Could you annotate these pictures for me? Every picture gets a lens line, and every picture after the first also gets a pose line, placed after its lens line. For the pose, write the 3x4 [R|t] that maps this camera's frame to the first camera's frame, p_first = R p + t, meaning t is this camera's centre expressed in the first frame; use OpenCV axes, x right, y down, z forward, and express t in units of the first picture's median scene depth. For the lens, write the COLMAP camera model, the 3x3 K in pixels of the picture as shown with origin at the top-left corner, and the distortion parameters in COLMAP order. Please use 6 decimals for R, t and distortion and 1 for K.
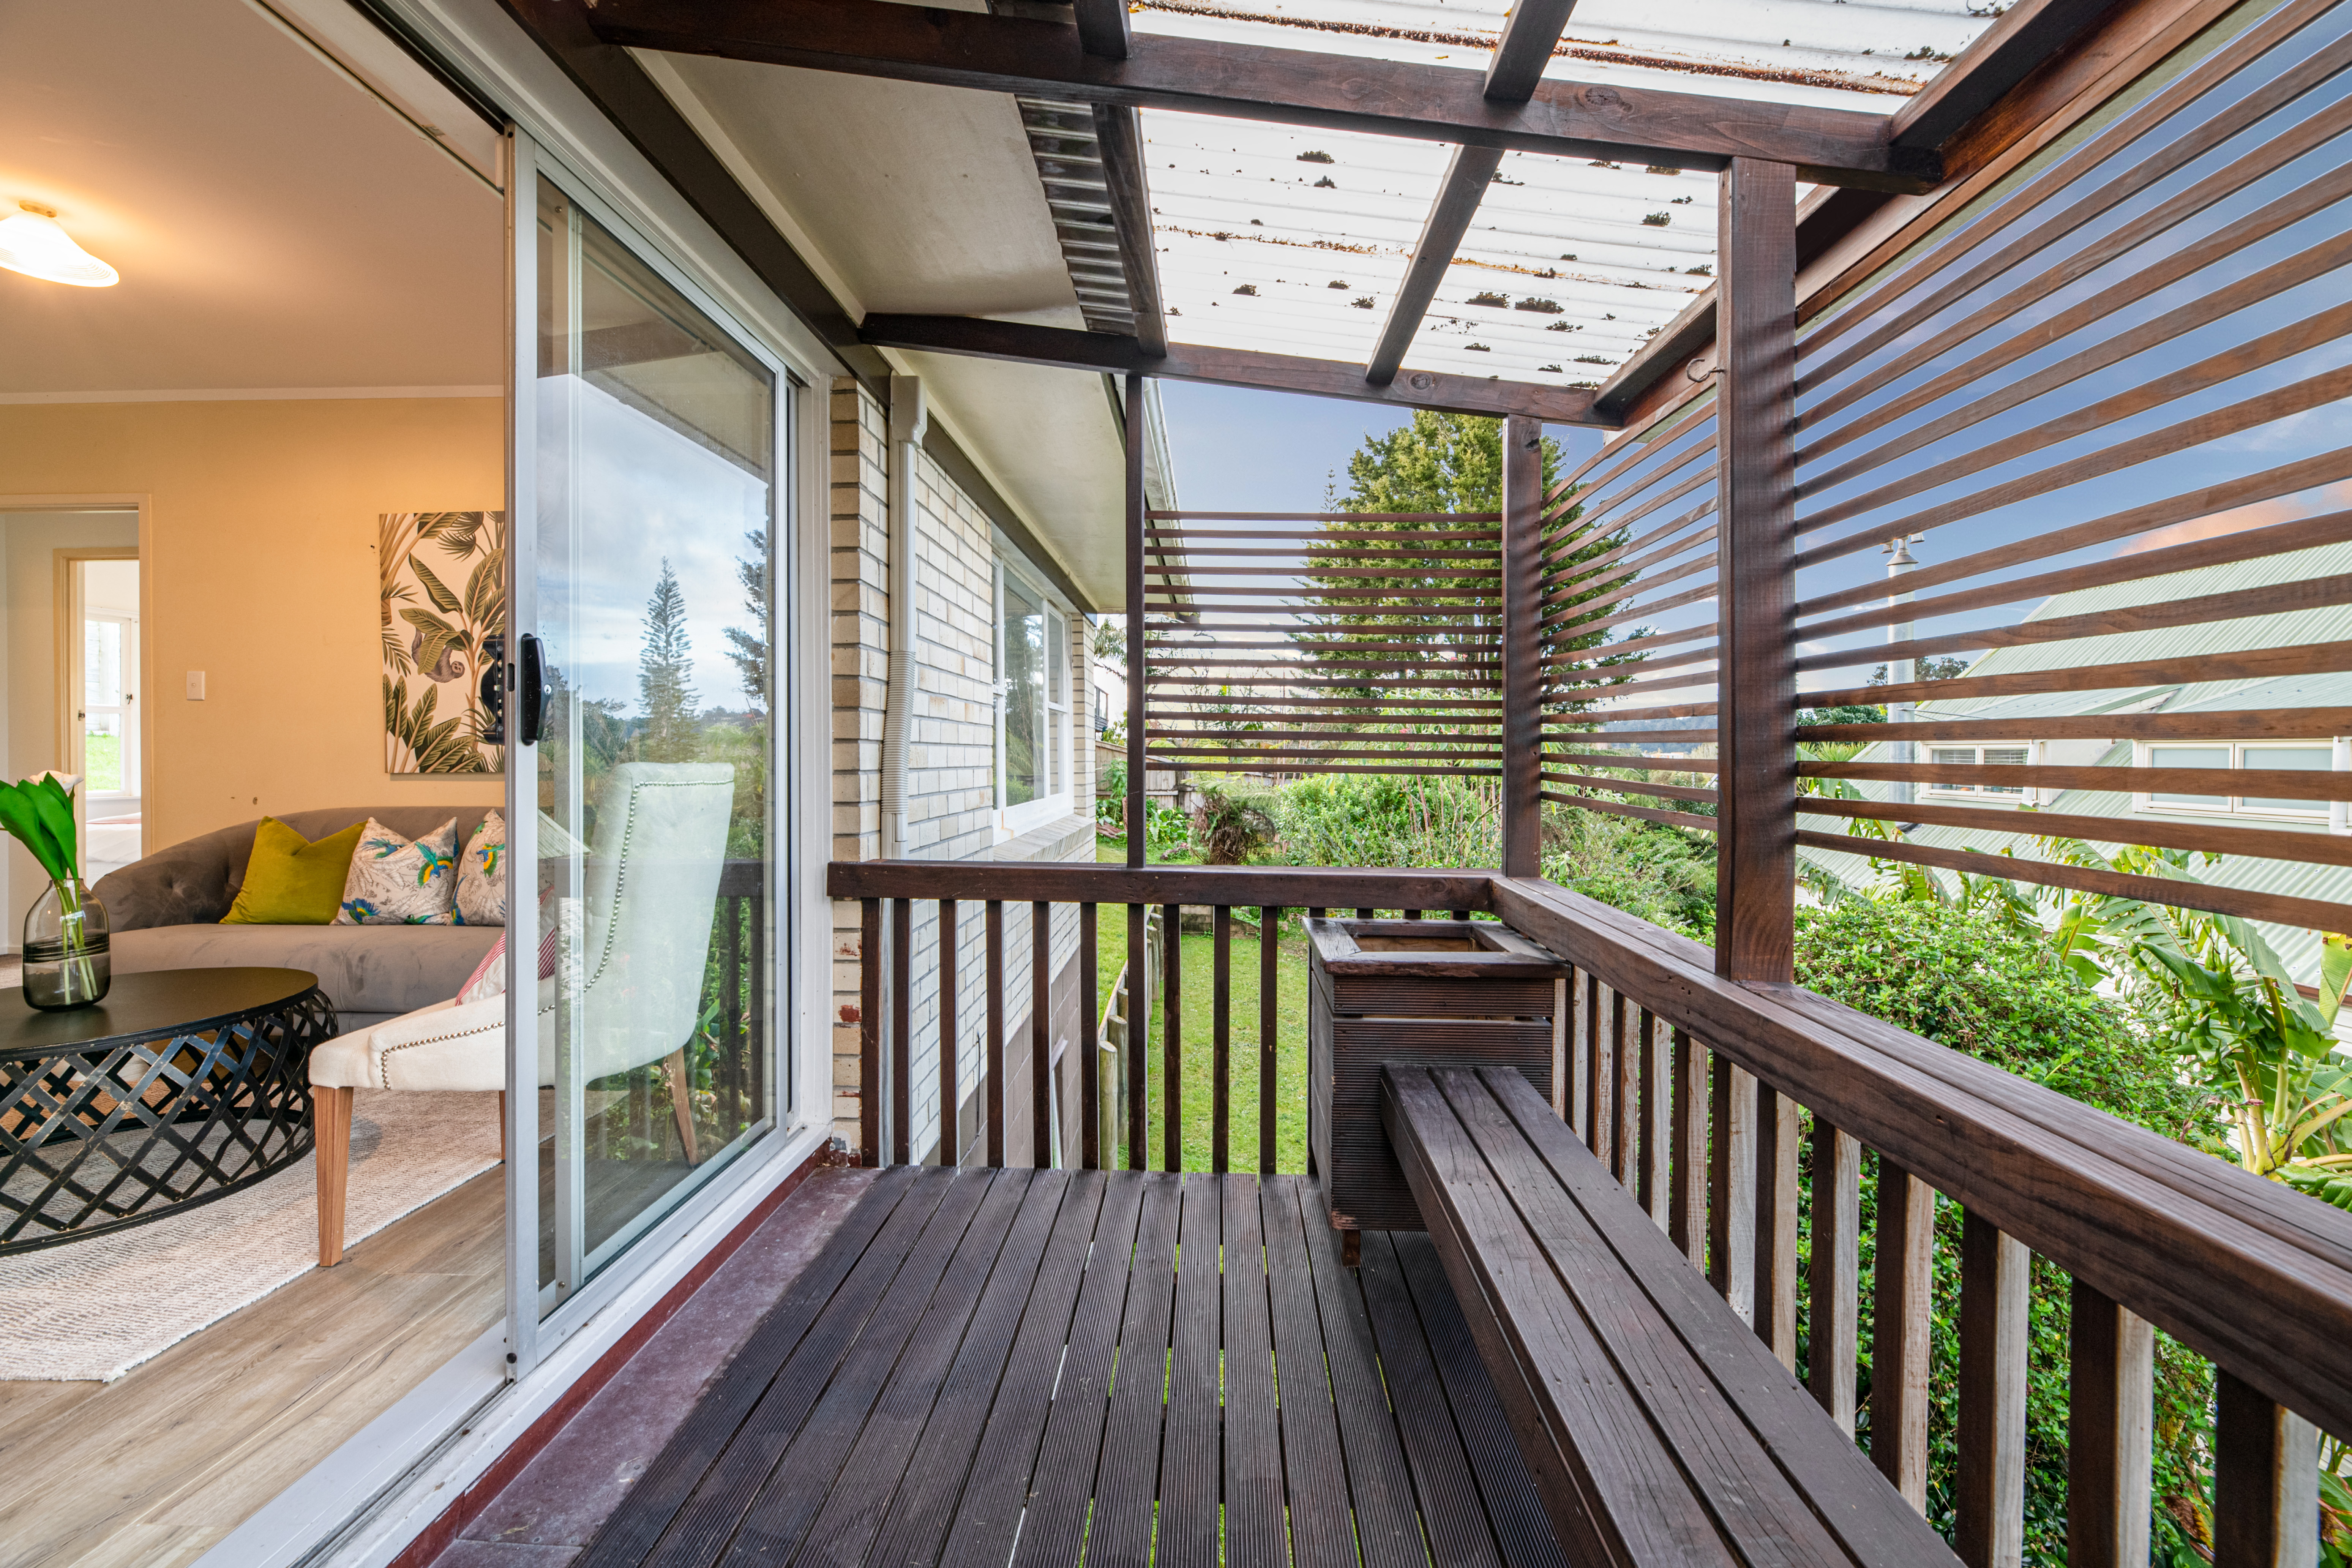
lens RADIAL K [[1010.5, 0, 1180.3], [0, 1010.5, 778.9], [0, 0, 1]] dist [-0.003448, -0.000322]
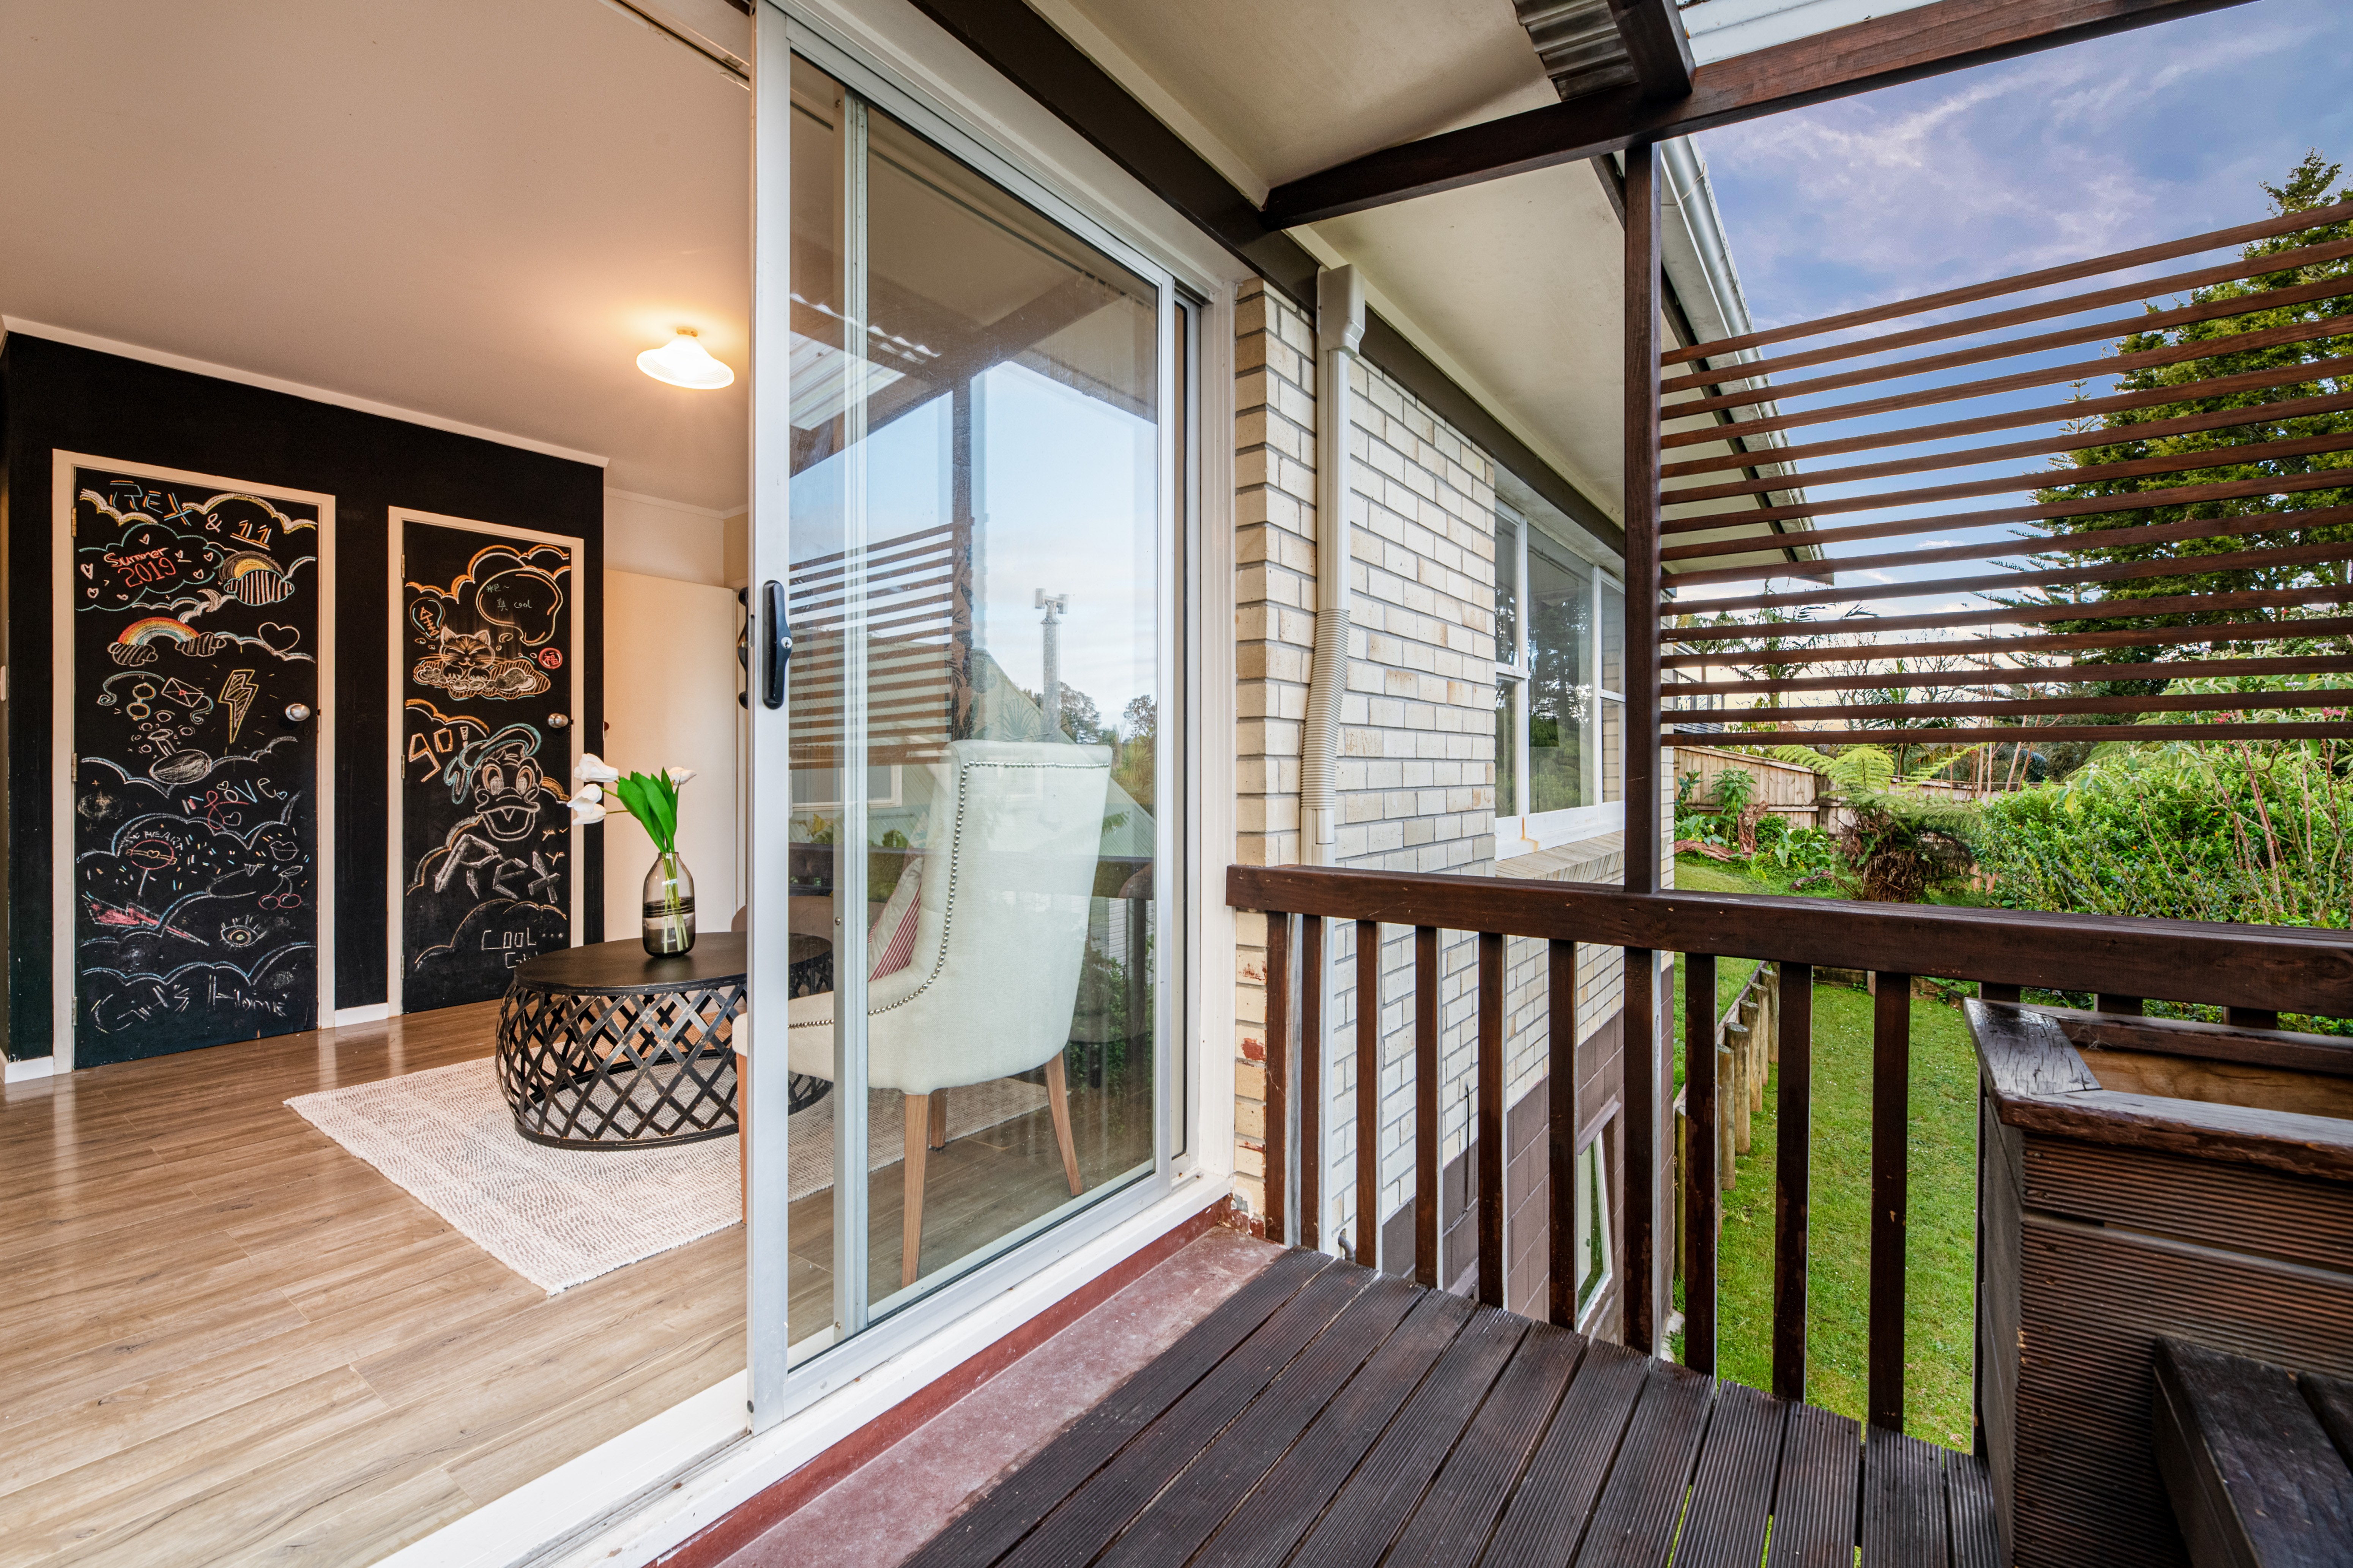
lens RADIAL K [[969.4, 0, 1156.8], [0, 969.4, 804.4], [0, 0, 1]] dist [-0.001708, -0.000153]
pose [[0.817135, 0.004471, -0.576429, 0.064880], [-0.000465, 0.999975, 0.007096, 0.026128], [0.576446, -0.005530, 0.817116, 0.307457]]
